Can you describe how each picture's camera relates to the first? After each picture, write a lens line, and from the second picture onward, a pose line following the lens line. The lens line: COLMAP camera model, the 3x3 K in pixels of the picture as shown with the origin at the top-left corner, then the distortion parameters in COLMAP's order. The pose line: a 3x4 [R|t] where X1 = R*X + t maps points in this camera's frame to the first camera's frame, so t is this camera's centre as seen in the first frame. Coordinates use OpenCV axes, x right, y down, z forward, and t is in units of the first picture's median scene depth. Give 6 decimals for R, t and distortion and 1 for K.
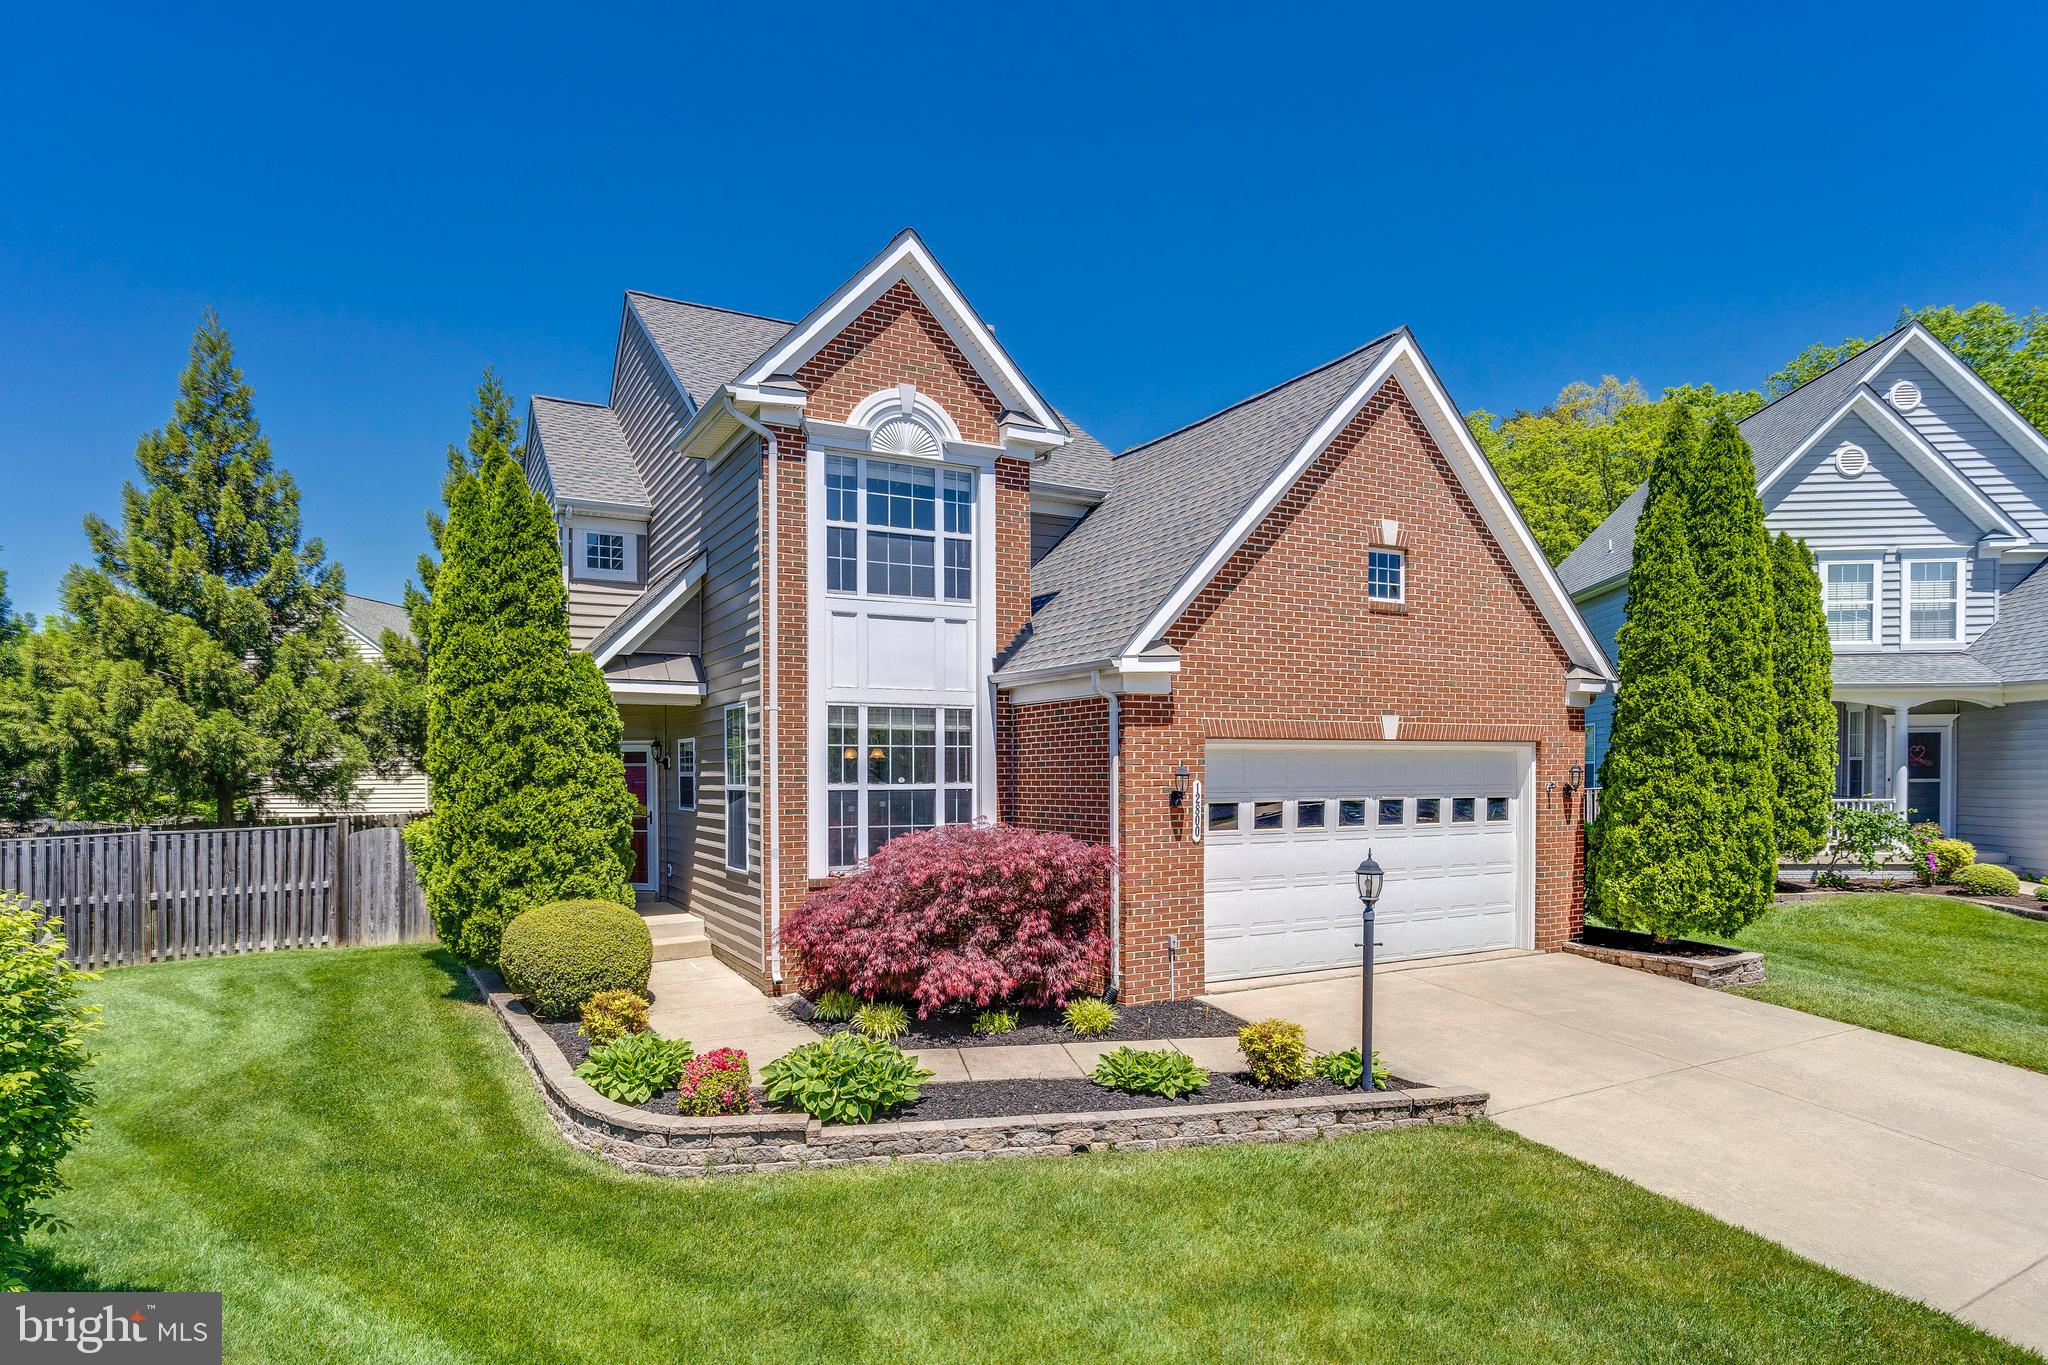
lens RADIAL K [[1021.1, 0, 1018.5], [0, 1021.1, 692.8], [0, 0, 1]] dist [-0.002391, 0.001559]
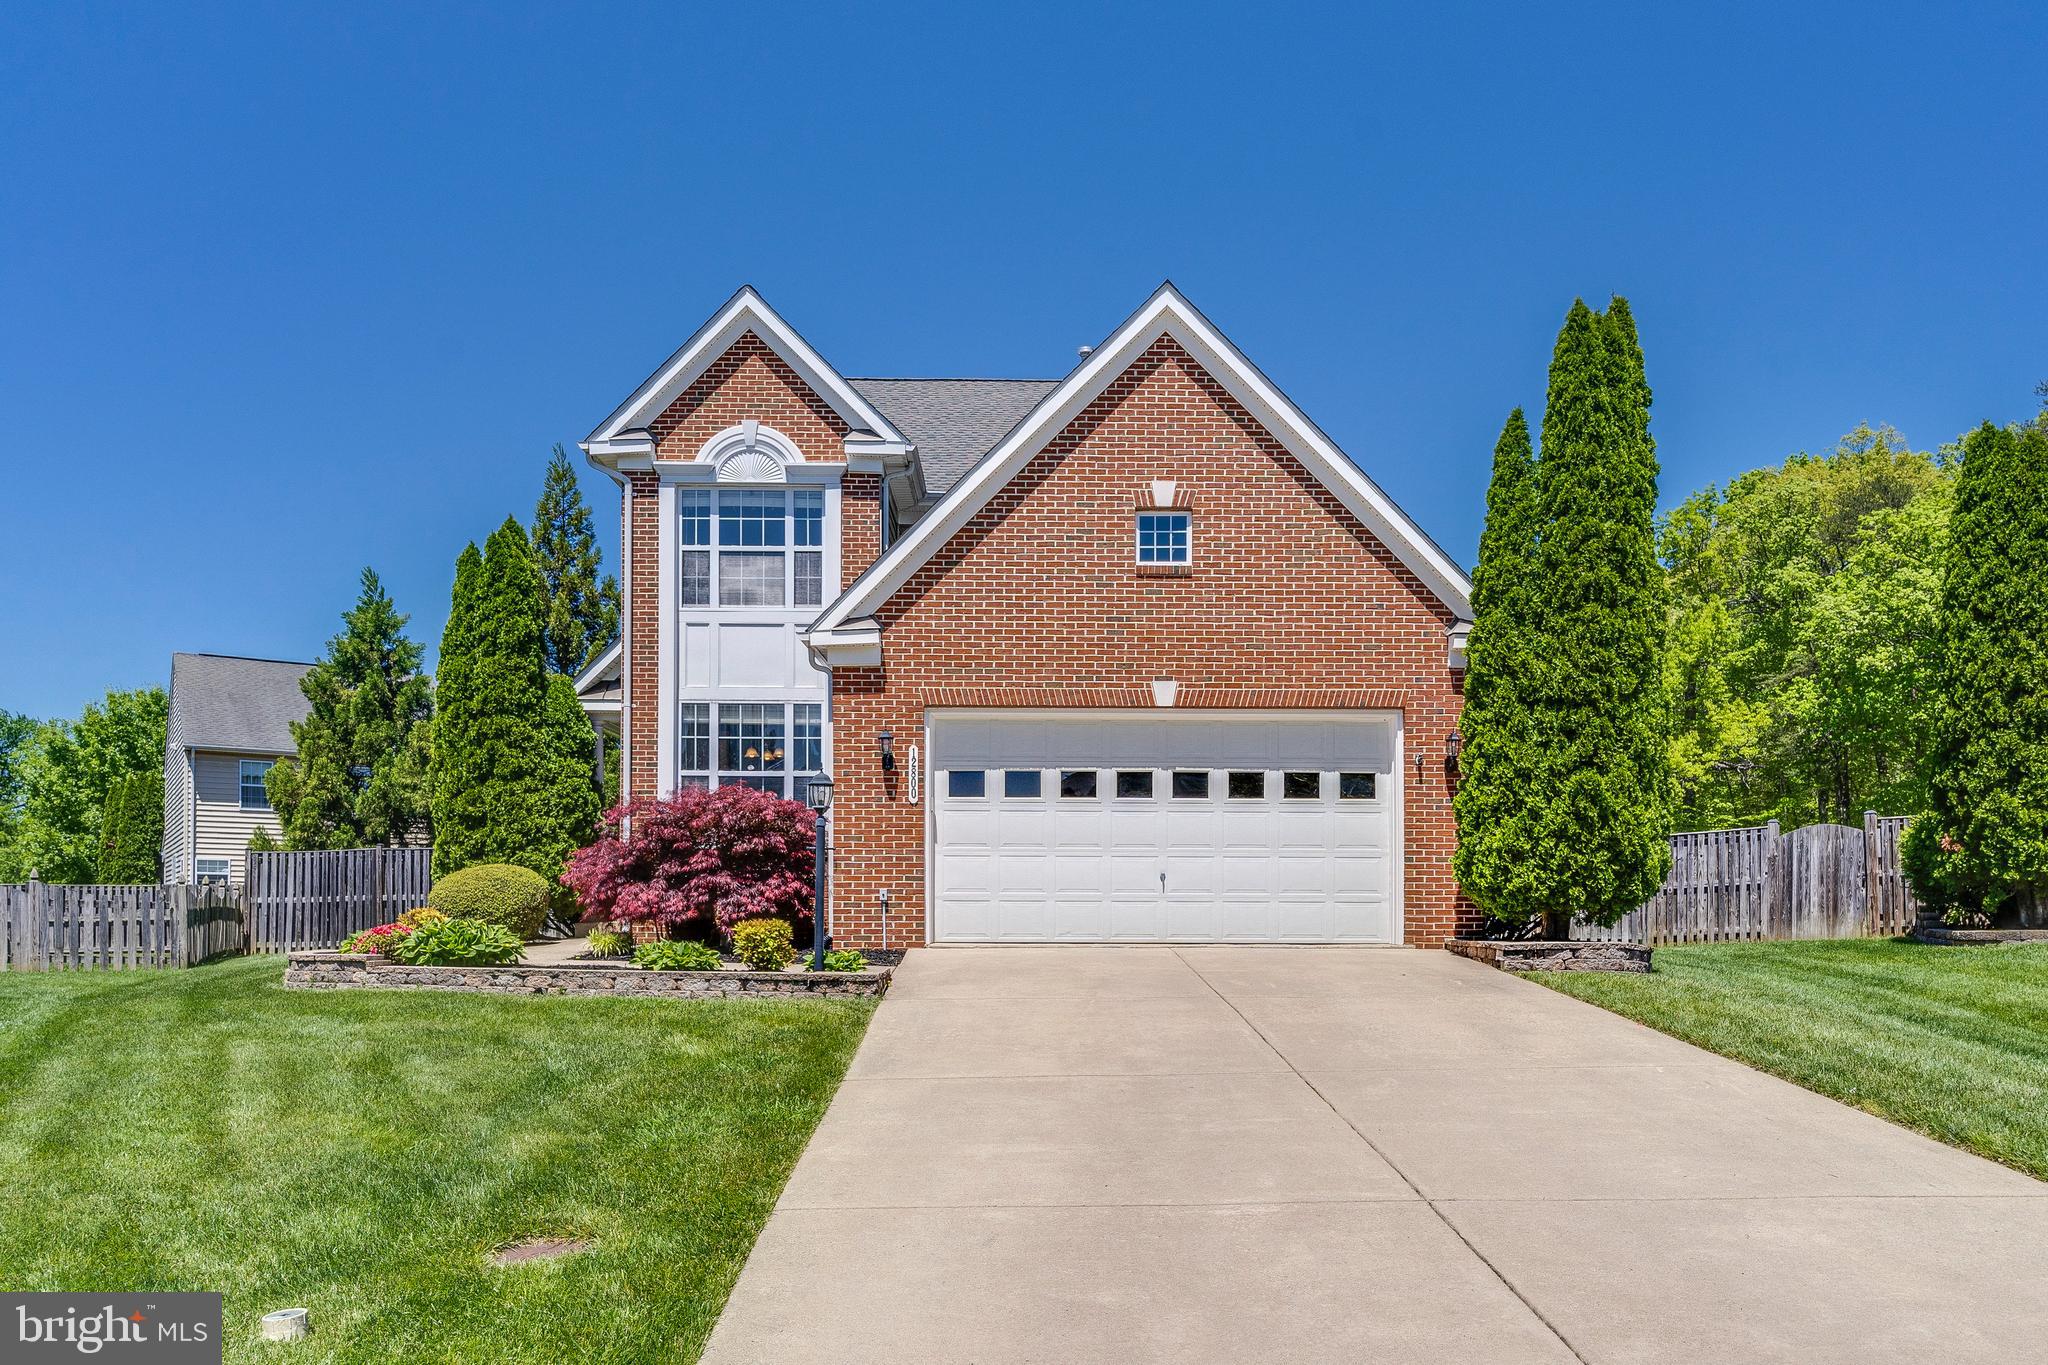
lens RADIAL K [[1159.4, 0, 1023.8], [0, 1159.4, 739.5], [0, 0, 1]] dist [0.002227, 0.000555]
pose [[0.916553, -0.046111, -0.397246, 0.676623], [0.030683, 0.998511, -0.045108, 0.122388], [0.398735, 0.029155, 0.916603, -0.052659]]
